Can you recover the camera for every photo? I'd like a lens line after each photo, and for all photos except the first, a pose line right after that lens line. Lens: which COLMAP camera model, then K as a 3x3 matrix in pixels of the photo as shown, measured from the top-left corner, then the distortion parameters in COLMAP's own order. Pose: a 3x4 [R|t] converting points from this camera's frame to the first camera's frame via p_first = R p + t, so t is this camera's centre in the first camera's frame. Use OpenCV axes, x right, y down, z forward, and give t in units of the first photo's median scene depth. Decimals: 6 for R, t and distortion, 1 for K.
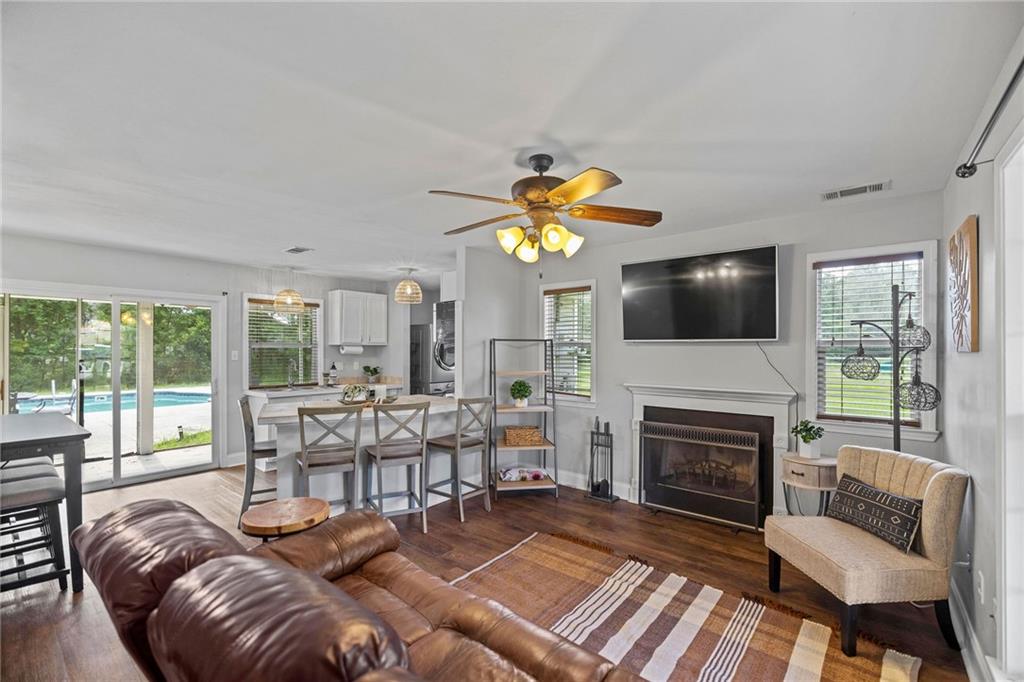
lens RADIAL K [[431.3, 0, 514.6], [0, 431.3, 347.7], [0, 0, 1]] dist [0.004078, 0.000248]
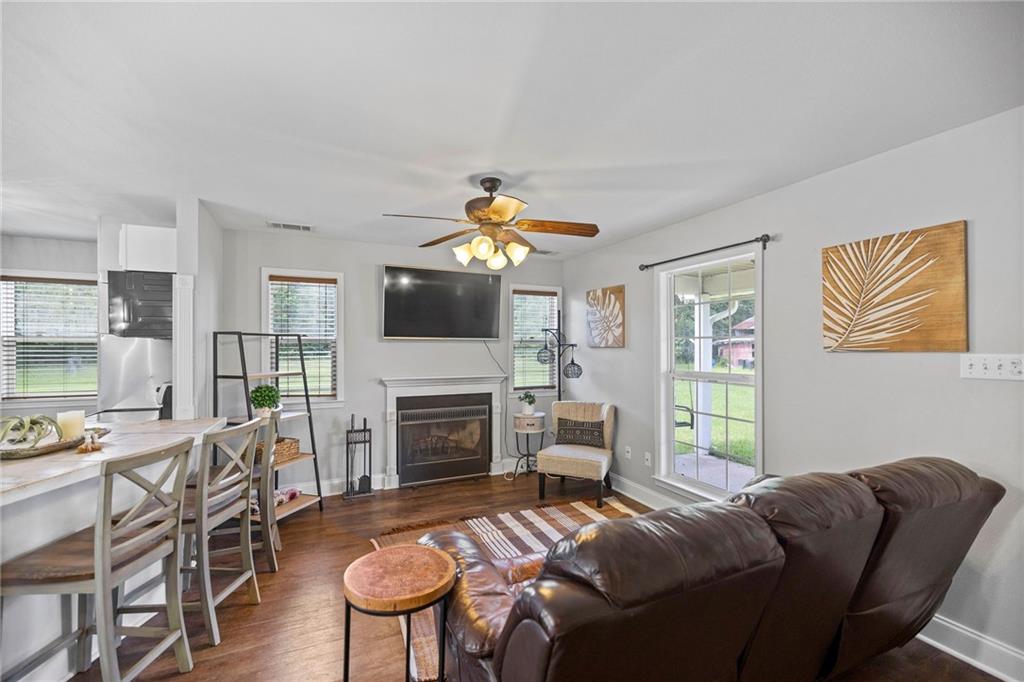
lens RADIAL K [[431.3, 0, 507.2], [0, 431.3, 343.3], [0, 0, 1]] dist [0.004078, 0.000248]
pose [[0.452104, 0.002678, 0.891961, -0.658201], [-0.004391, 0.999990, -0.000776, -0.002961], [-0.891954, -0.003566, 0.452112, 0.307312]]
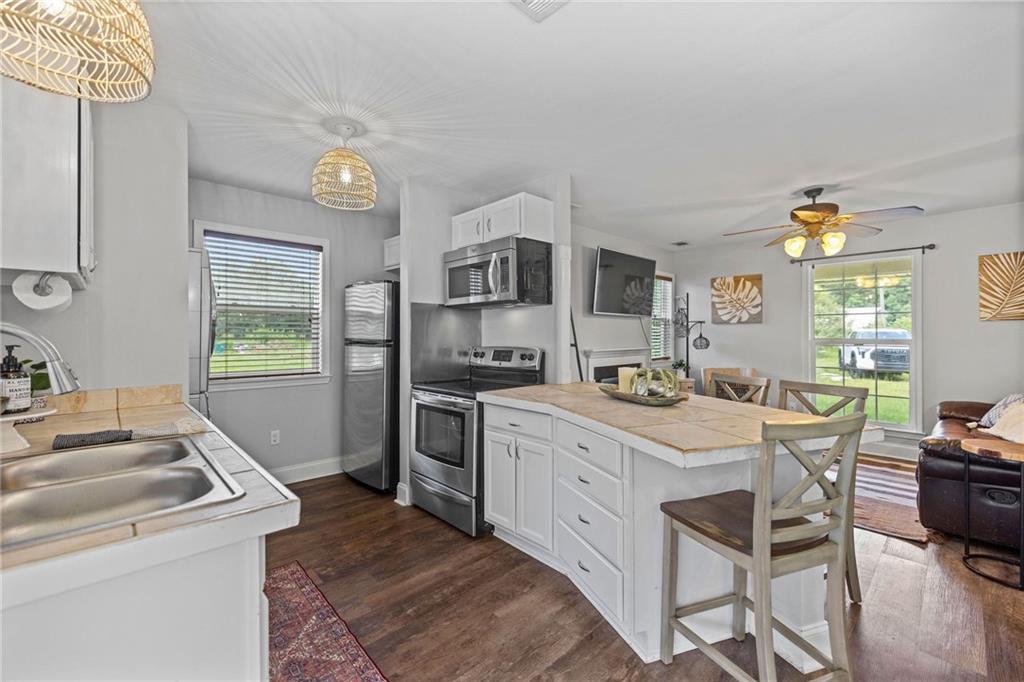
lens RADIAL K [[431.3, 0, 508.4], [0, 431.3, 335.2], [0, 0, 1]] dist [0.004078, 0.000248]
pose [[0.130920, -0.004509, 0.991383, -1.105967], [-0.003423, 0.999982, 0.005000, 0.047837], [-0.991387, -0.004048, 0.130903, 1.299377]]
